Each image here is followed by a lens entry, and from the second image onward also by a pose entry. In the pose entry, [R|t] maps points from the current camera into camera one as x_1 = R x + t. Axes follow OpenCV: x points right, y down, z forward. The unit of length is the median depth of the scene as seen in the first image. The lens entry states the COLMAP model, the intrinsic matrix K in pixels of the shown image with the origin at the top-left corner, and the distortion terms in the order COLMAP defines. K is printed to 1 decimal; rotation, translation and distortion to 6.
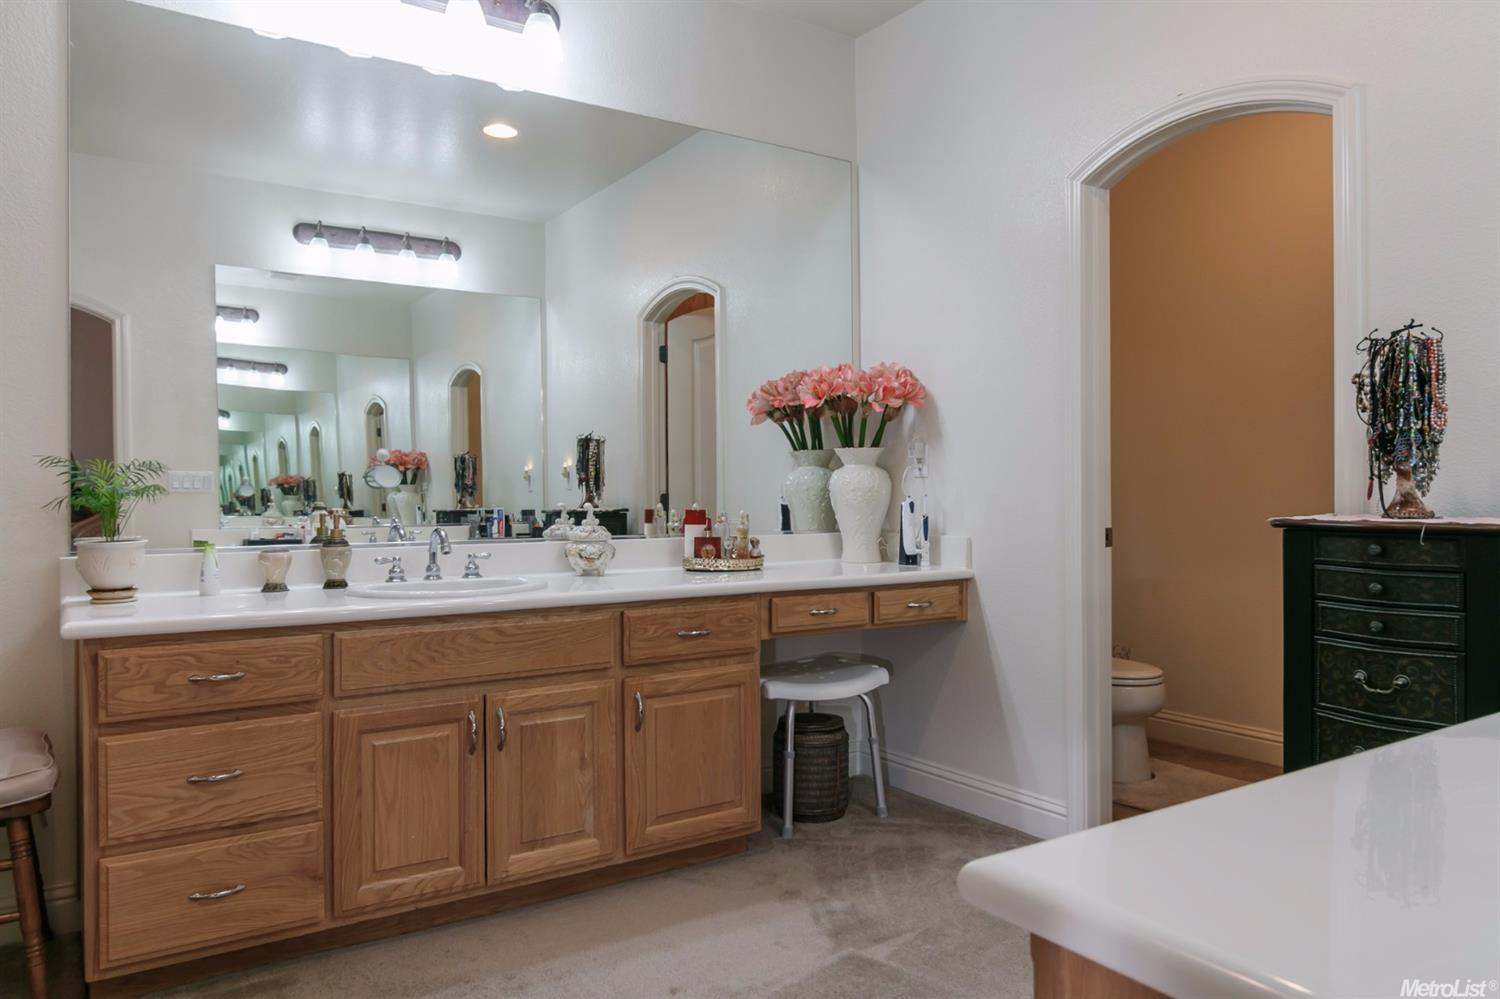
lens RADIAL K [[1069.3, 0, 750.0], [0, 1069.3, 497.4], [0, 0, 1]] dist [0.023850, 0.001176]
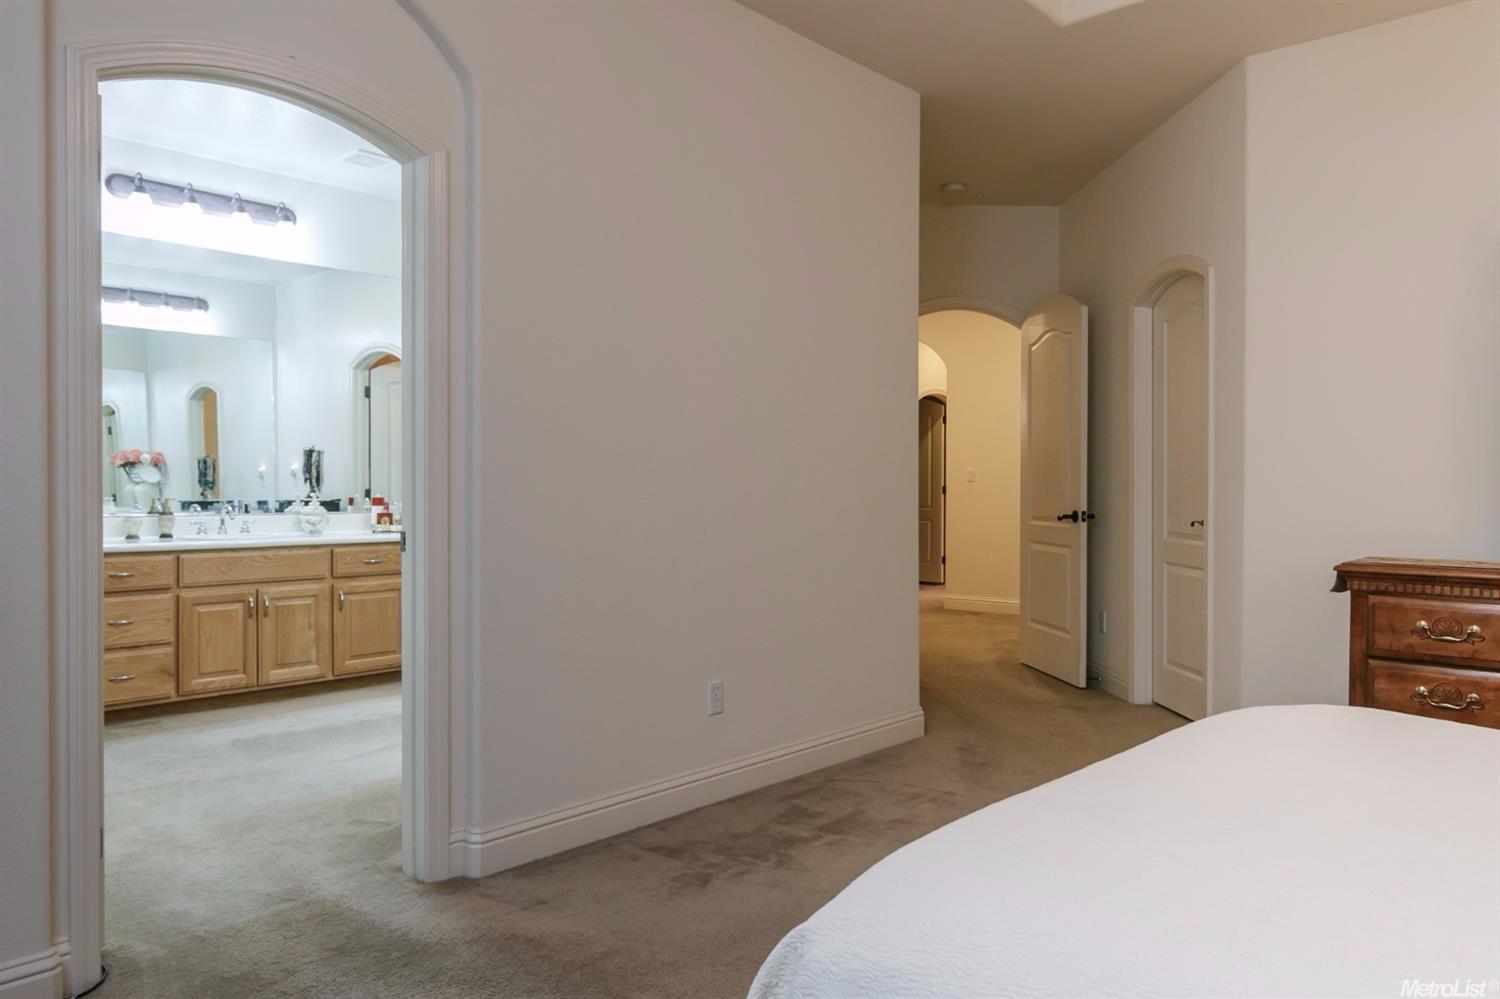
lens RADIAL K [[1069.3, 0, 751.1], [0, 1069.3, 498.9], [0, 0, 1]] dist [0.023850, 0.001176]
pose [[0.970794, 0.004158, 0.239877, 0.147097], [-0.005025, 0.999983, 0.003004, 0.006744], [-0.239861, -0.004122, 0.970799, -1.044455]]
